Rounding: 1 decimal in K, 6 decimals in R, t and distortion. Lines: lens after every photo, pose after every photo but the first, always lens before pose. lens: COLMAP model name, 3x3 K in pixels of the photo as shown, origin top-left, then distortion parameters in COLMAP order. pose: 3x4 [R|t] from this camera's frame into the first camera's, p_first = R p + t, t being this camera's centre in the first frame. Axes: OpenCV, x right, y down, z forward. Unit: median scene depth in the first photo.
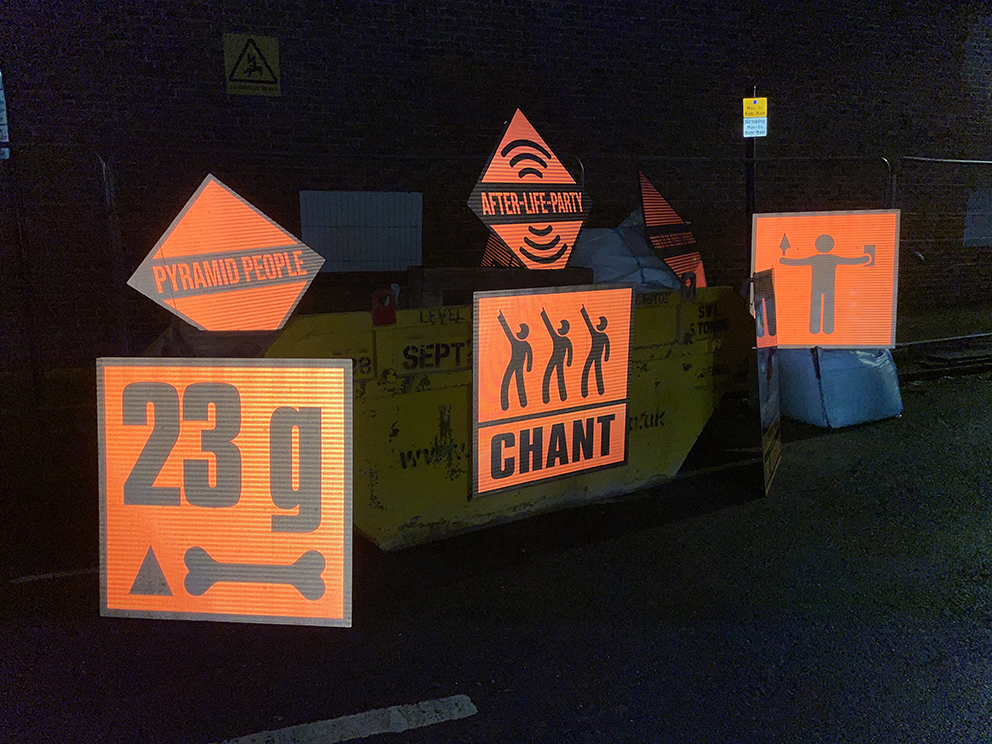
lens RADIAL K [[741.3, 0, 496.0], [0, 741.3, 372.0], [0, 0, 1]] dist [0.078836, -0.124549]
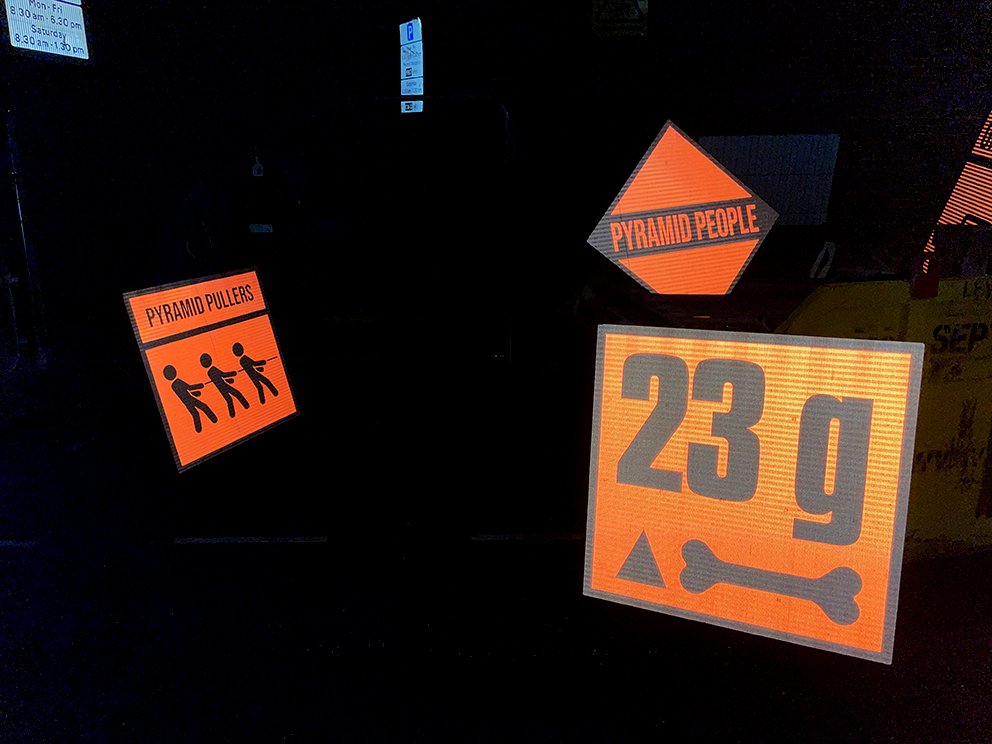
lens RADIAL K [[741.3, 0, 496.0], [0, 741.3, 372.0], [0, 0, 1]] dist [0.078836, -0.124549]
pose [[0.945278, 0.073697, -0.317835, -0.356265], [-0.053004, 0.995902, 0.073281, -0.020537], [0.321933, -0.052424, 0.945310, 0.084138]]
